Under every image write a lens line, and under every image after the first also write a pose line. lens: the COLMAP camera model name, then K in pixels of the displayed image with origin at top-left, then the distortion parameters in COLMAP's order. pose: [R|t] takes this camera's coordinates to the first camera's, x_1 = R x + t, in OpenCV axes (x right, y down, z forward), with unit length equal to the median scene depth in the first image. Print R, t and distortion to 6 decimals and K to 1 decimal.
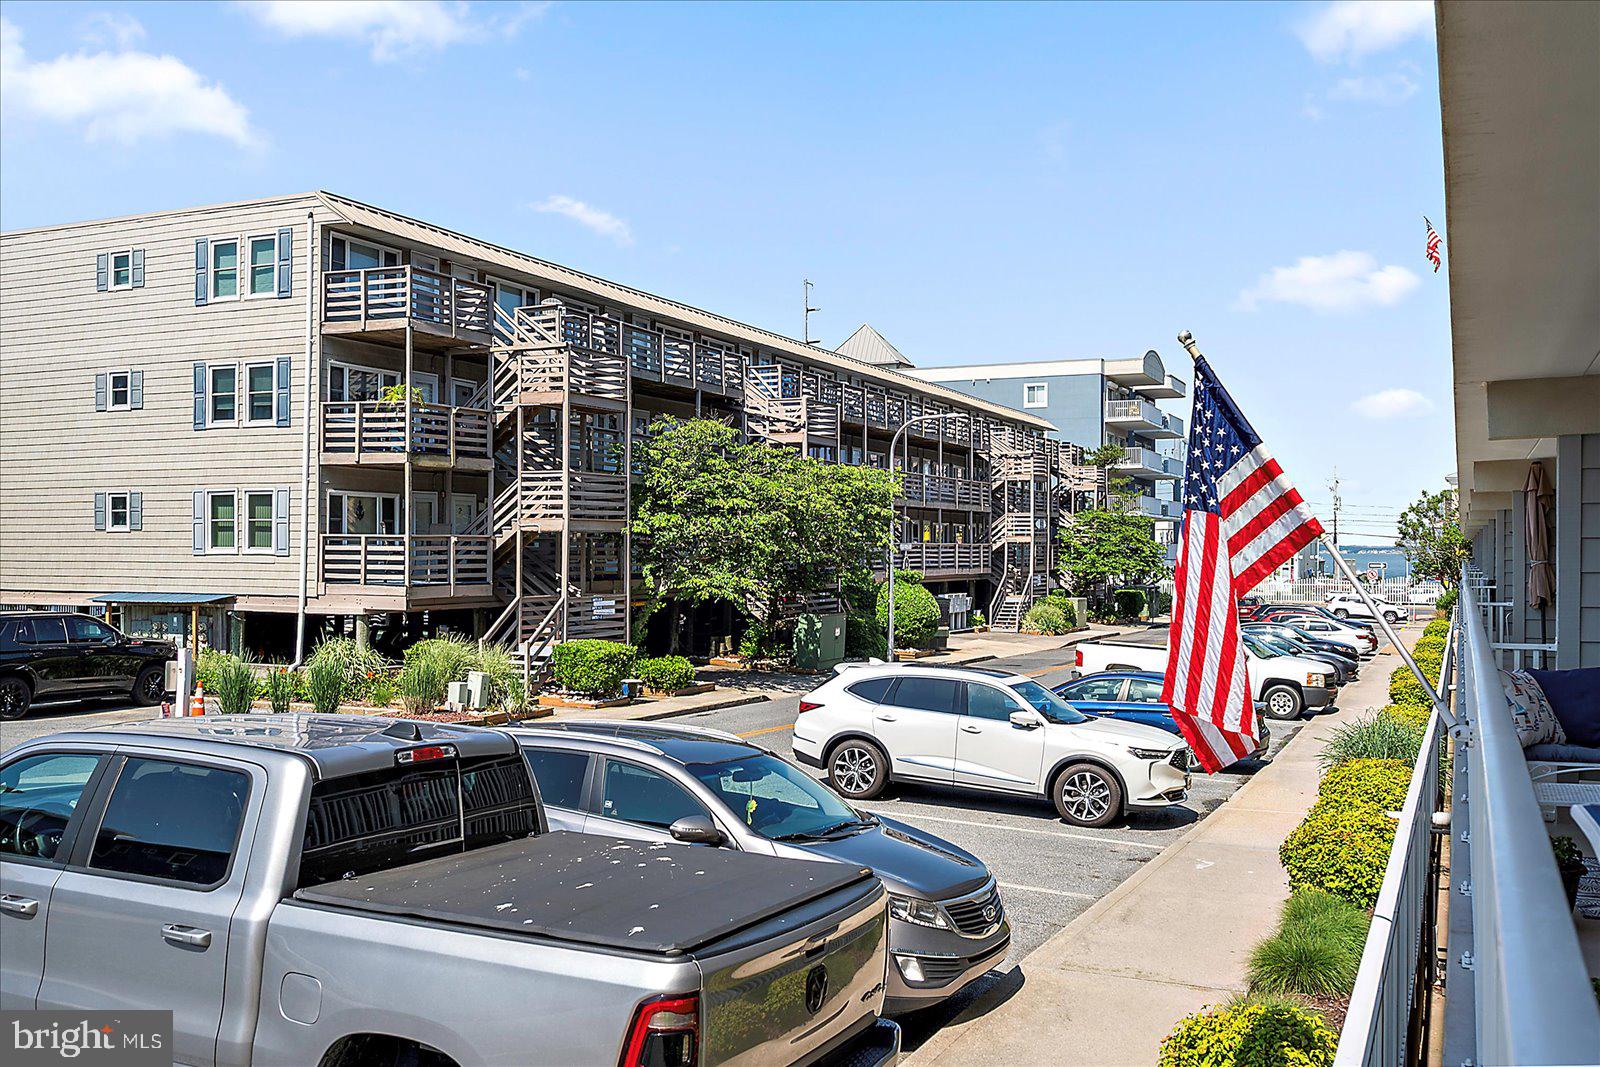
lens RADIAL K [[1382.0, 0, 789.5], [0, 1382.0, 538.5], [0, 0, 1]] dist [-0.005737, -0.003647]
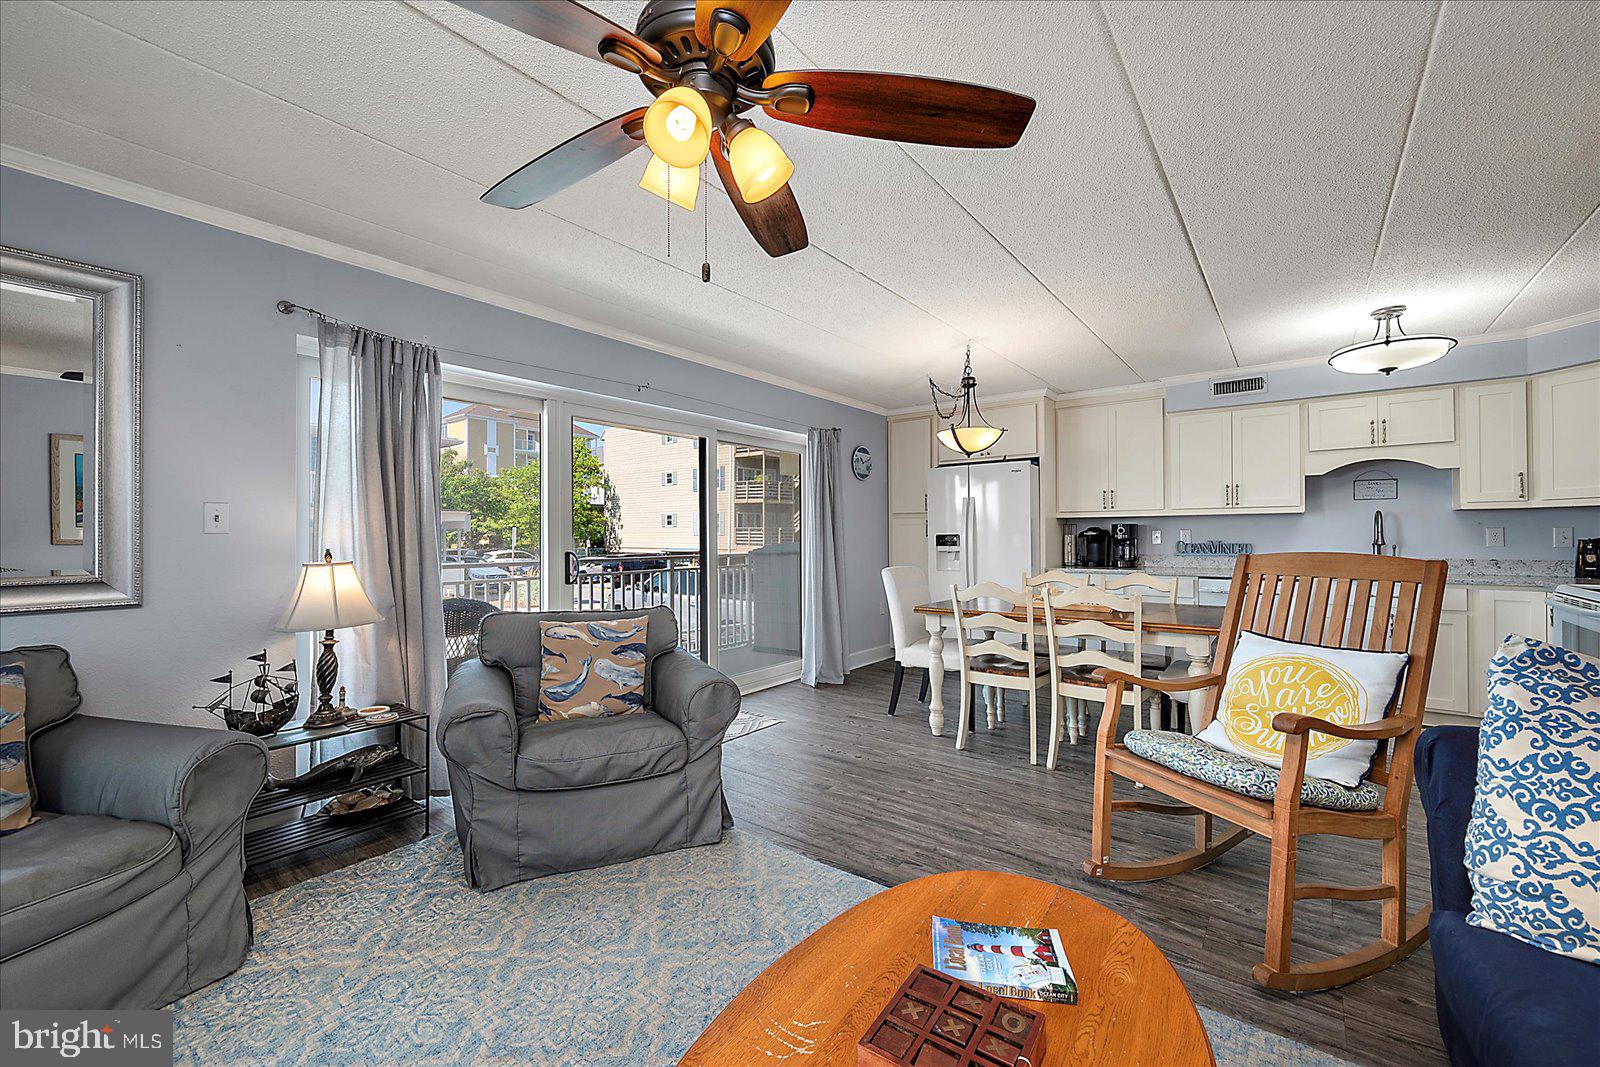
lens RADIAL K [[632.5, 0, 810.4], [0, 632.5, 531.5], [0, 0, 1]] dist [0.002052, -0.000424]
pose [[0.974363, -0.007857, -0.224843, 0.100774], [0.008381, 0.999964, 0.001374, 0.004442], [0.224824, -0.003223, 0.974394, -0.227687]]
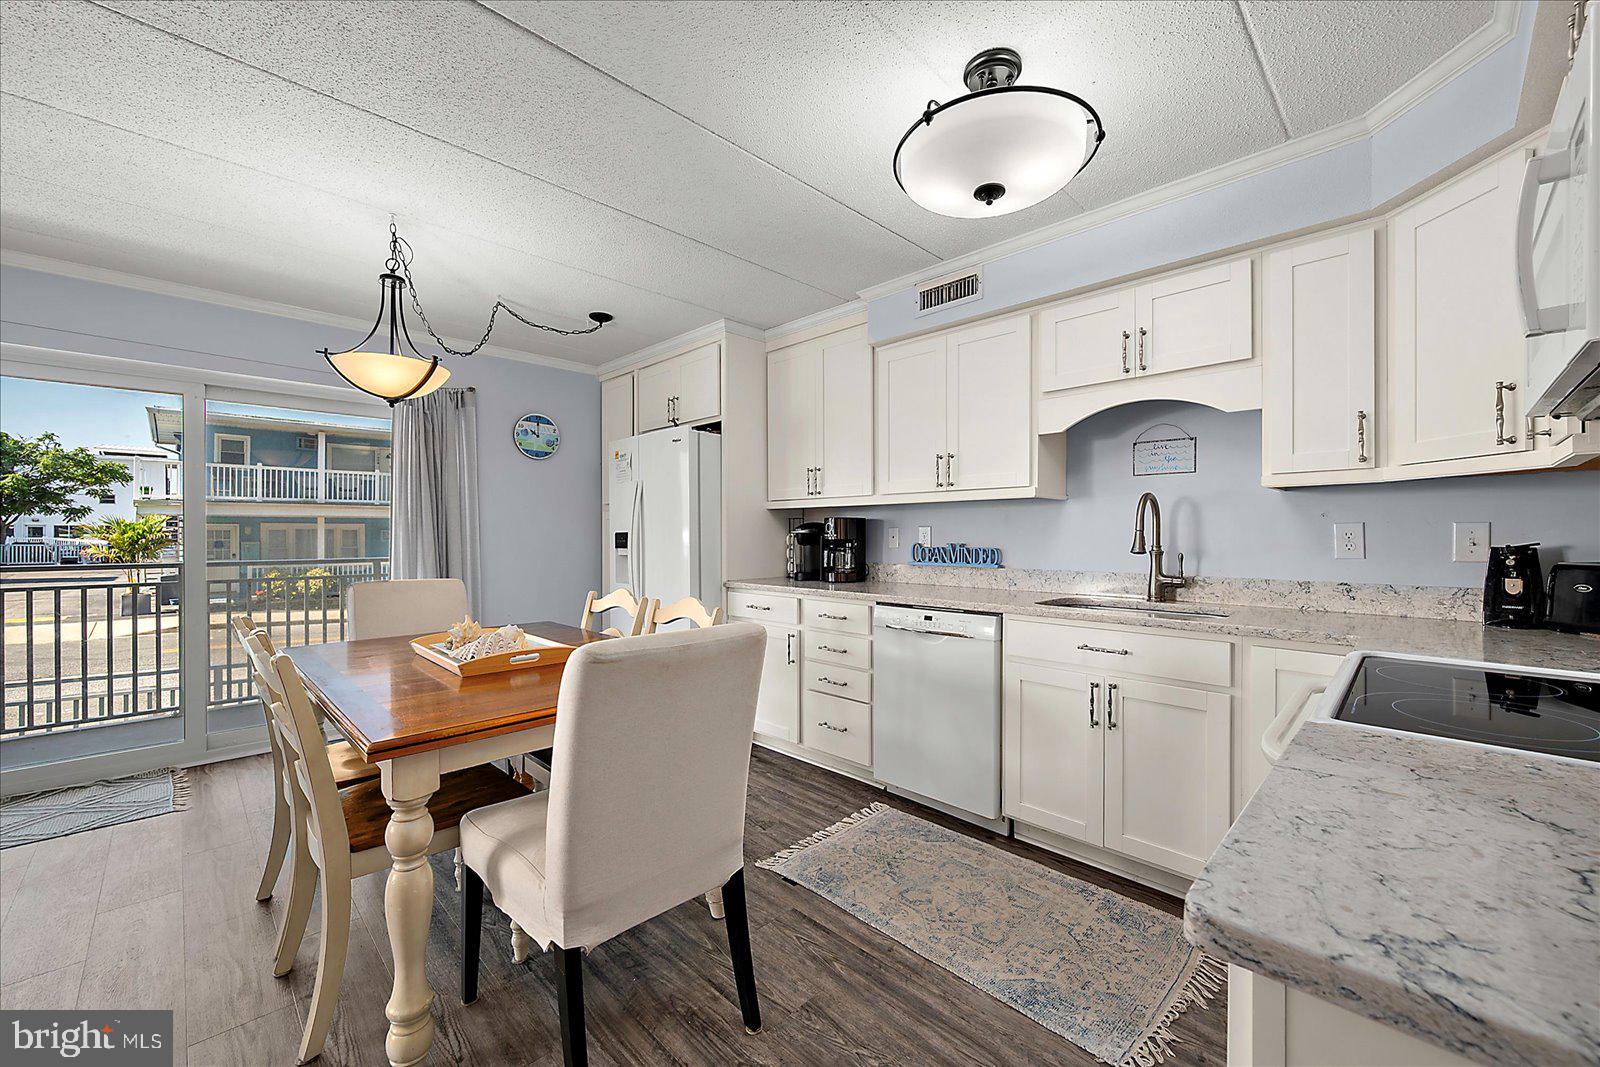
lens RADIAL K [[632.5, 0, 803.0], [0, 632.5, 533.4], [0, 0, 1]] dist [0.002052, -0.000424]
pose [[0.940138, -0.002717, -0.340784, 0.174179], [0.004949, 0.999972, 0.005680, 0.005479], [0.340759, -0.007027, 0.940125, -0.156384]]
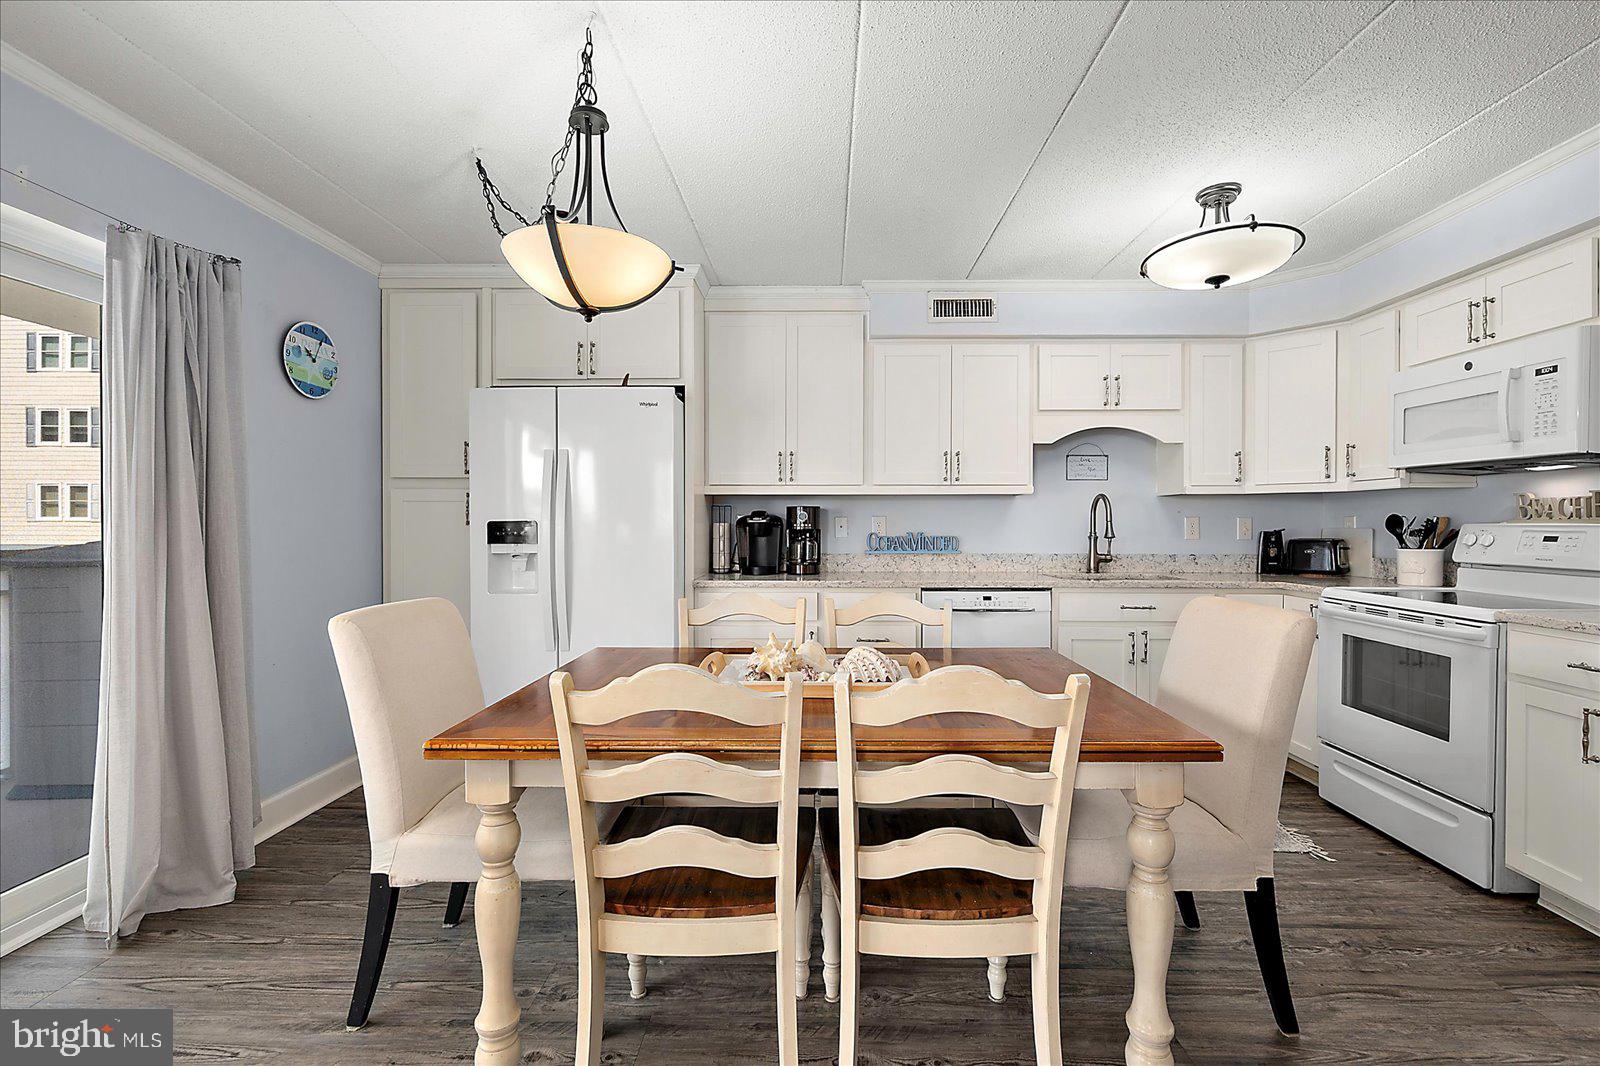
lens RADIAL K [[697.5, 0, 813.3], [0, 697.5, 527.7], [0, 0, 1]] dist [0.001033, -0.000902]
pose [[0.914720, -0.003706, 0.404072, 0.097554], [-0.002263, 0.999895, 0.014294, 0.005255], [-0.404082, -0.013990, 0.914616, -0.156888]]
